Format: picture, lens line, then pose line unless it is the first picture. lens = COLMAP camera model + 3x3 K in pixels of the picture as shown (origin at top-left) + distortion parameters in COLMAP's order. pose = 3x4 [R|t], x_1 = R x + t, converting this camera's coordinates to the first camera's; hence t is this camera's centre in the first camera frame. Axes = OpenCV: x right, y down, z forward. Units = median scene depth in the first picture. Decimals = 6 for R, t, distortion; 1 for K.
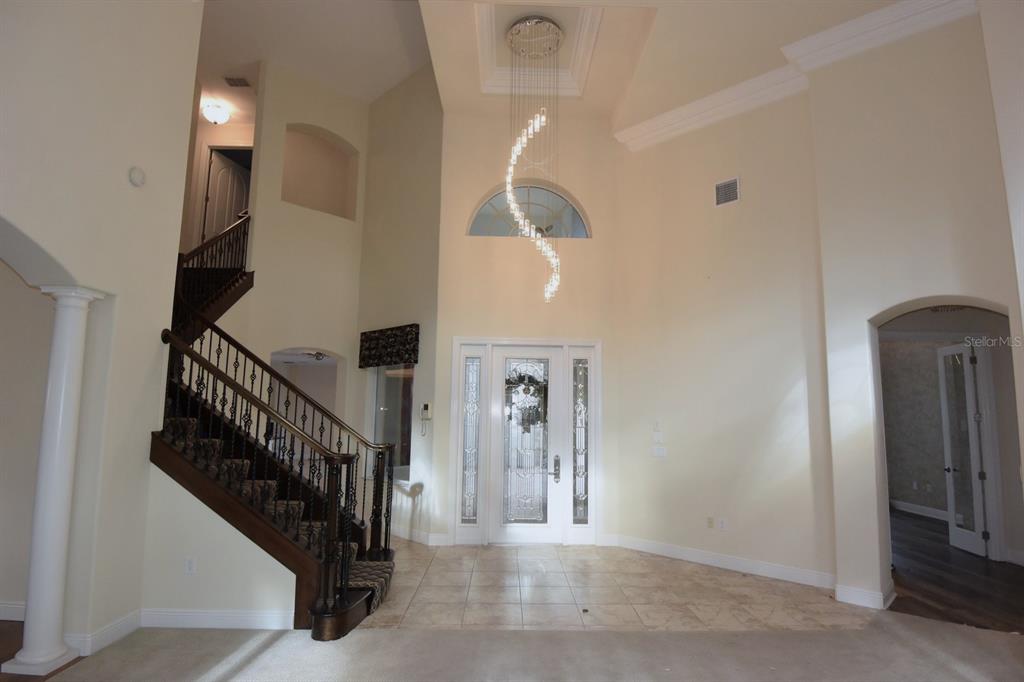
lens RADIAL K [[542.3, 0, 517.4], [0, 542.3, 343.6], [0, 0, 1]] dist [-0.024040, -0.006573]
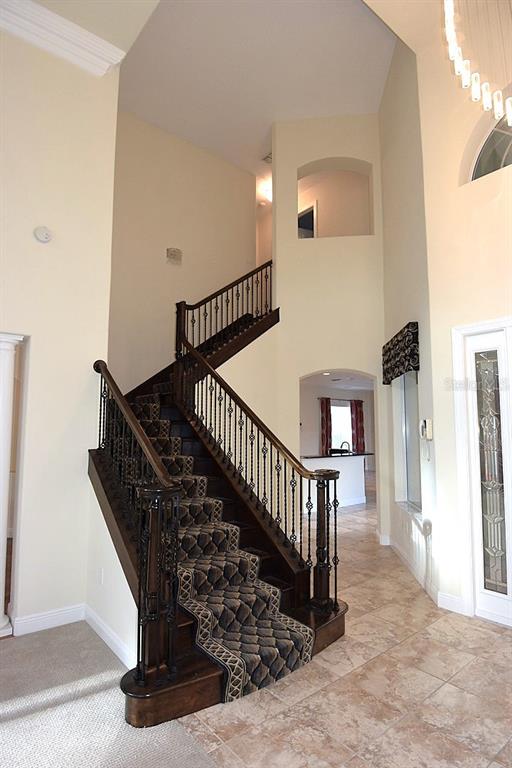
lens RADIAL K [[406.7, 0, 251.2], [0, 406.7, 386.0], [0, 0, 1]] dist [-0.024040, -0.006573]
pose [[0.611230, -0.089696, -0.786354, 0.139008], [0.102794, 0.994139, -0.033496, 0.055462], [0.784749, -0.060359, 0.616868, 0.442424]]
